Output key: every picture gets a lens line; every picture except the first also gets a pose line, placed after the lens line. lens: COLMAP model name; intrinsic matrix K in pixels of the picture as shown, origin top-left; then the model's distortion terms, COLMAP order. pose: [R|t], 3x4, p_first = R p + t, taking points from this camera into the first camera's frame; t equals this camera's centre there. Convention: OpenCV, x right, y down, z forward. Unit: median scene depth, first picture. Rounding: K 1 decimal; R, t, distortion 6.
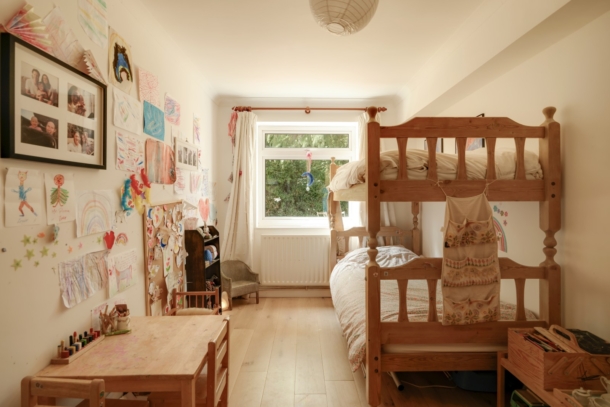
lens RADIAL K [[302.9, 0, 306.0], [0, 302.9, 202.4], [0, 0, 1]] dist [0.000216, 0.000363]
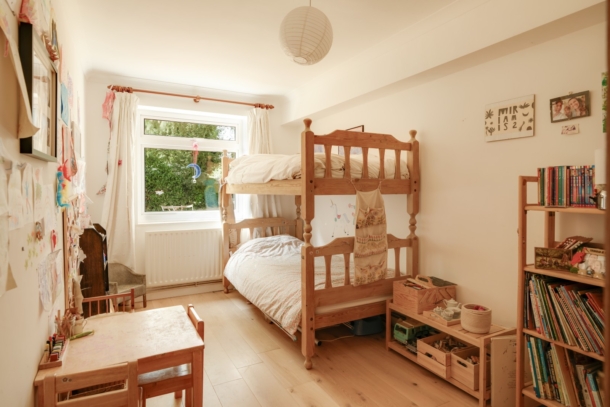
lens RADIAL K [[321.9, 0, 306.2], [0, 321.9, 201.7], [0, 0, 1]] dist [-0.001163, -0.000871]
pose [[0.895565, -0.015921, 0.444646, -0.315470], [0.006043, 0.999703, 0.023625, -0.005674], [-0.444889, -0.018471, 0.895395, -0.153443]]
